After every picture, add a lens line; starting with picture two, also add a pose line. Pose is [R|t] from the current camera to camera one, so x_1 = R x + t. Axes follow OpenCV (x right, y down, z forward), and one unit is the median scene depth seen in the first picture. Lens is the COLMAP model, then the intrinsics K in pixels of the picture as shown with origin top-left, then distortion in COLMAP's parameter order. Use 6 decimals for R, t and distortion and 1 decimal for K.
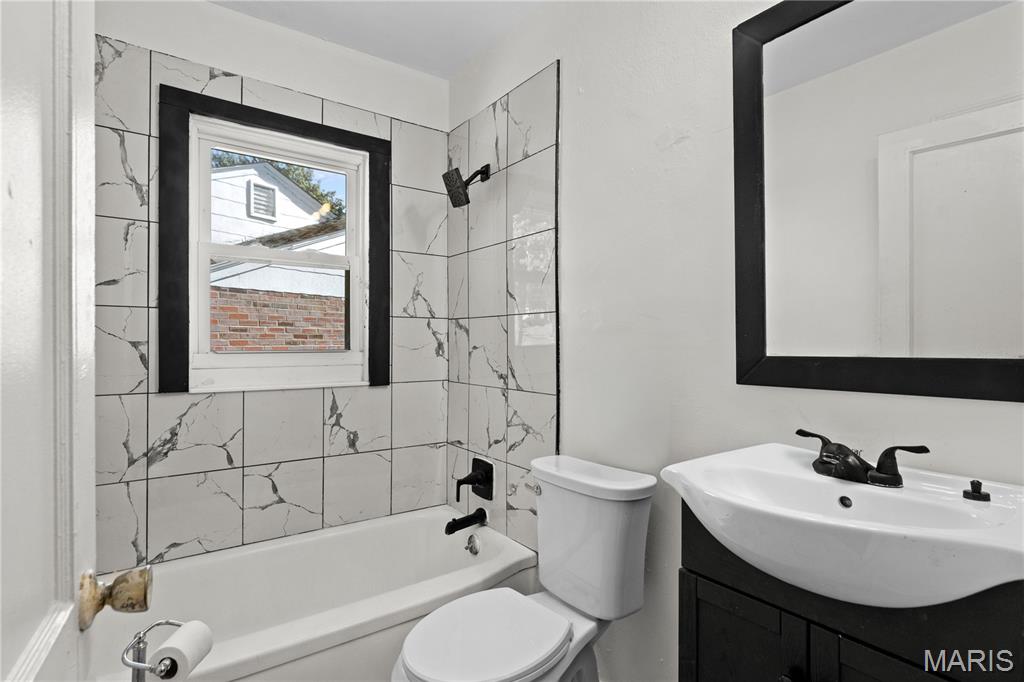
lens RADIAL K [[508.2, 0, 511.0], [0, 508.2, 341.2], [0, 0, 1]] dist [-0.002437, -0.000293]
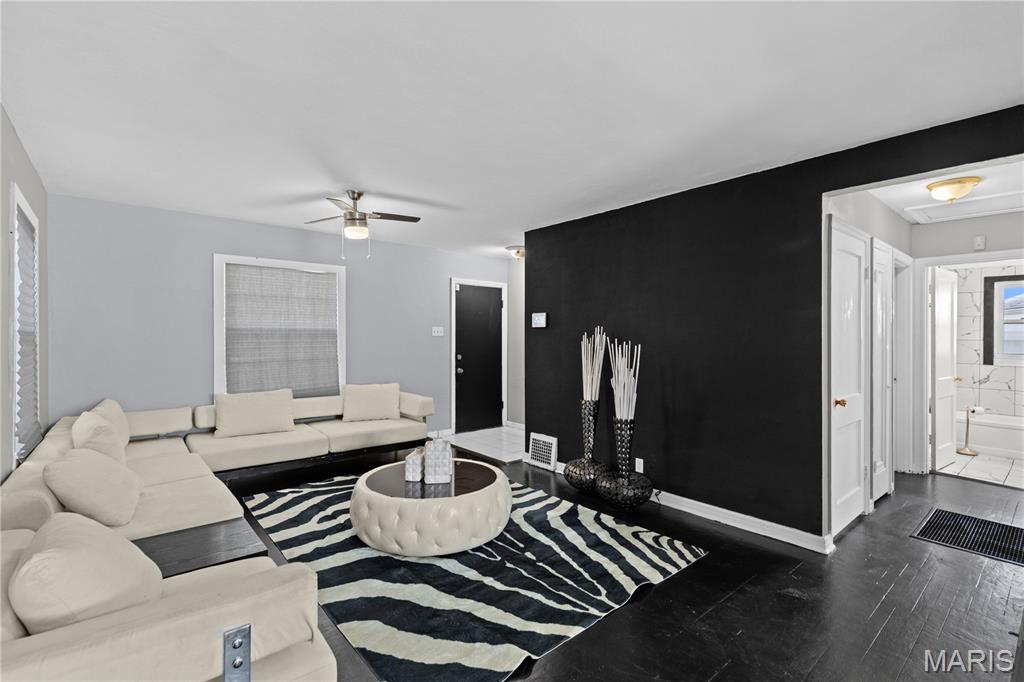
lens RADIAL K [[475.1, 0, 513.2], [0, 475.1, 339.9], [0, 0, 1]] dist [0.003587, 0.000173]
pose [[0.084442, 0.004711, -0.996417, 2.333799], [-0.006042, 0.999973, 0.004215, -0.062974], [0.996410, 0.005665, 0.084468, -2.538367]]
